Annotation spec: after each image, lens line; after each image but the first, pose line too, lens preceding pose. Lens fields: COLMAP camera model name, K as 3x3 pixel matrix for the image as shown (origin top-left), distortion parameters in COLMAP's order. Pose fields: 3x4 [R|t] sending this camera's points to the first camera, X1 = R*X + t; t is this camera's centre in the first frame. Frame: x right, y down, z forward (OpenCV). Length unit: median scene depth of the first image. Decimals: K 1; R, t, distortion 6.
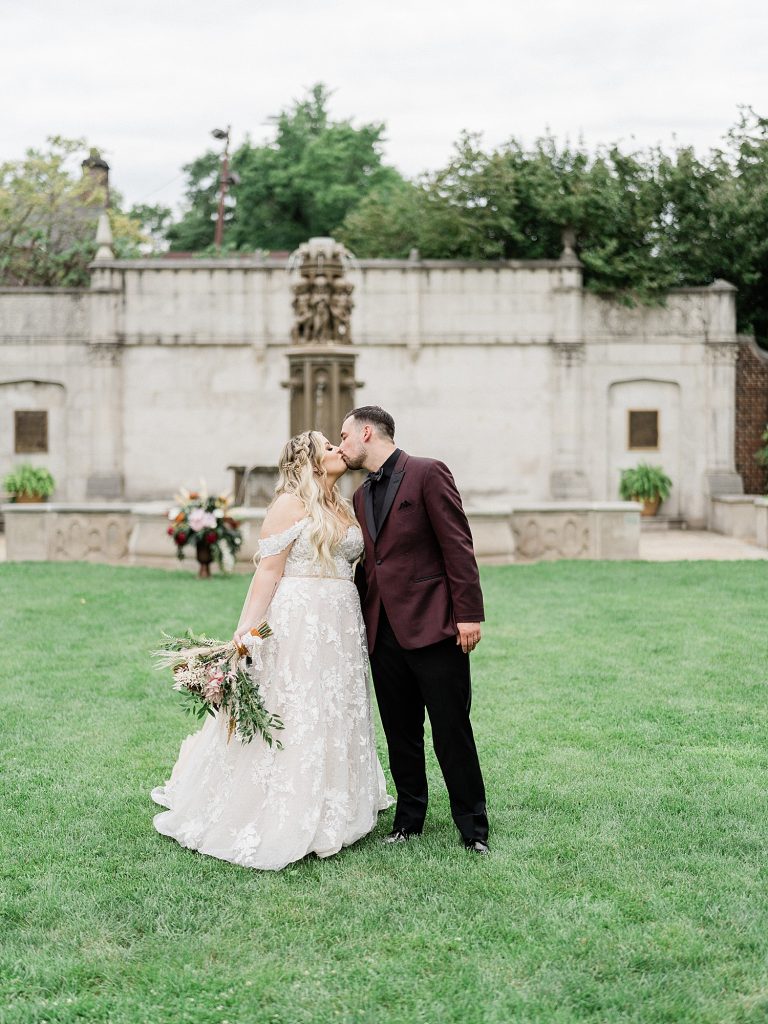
lens RADIAL K [[1662.0, 0, 384.0], [0, 1662.0, 512.0], [0, 0, 1]] dist [0.031890, -0.033185]
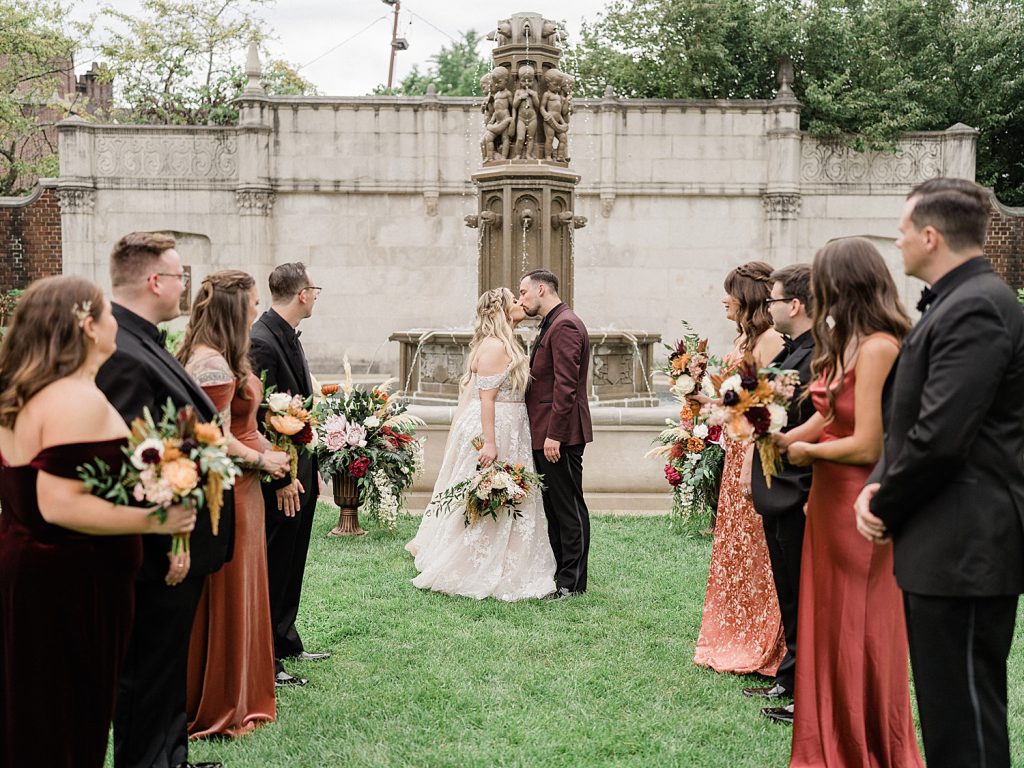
lens RADIAL K [[1081.9, 0, 512.0], [0, 1081.9, 384.0], [0, 0, 1]] dist [0.025401, 0.025671]
pose [[0.999924, 0.006873, 0.010268, -0.037801], [-0.007120, 0.999682, 0.024209, -0.014367], [-0.010098, -0.024281, 0.999654, 0.427280]]
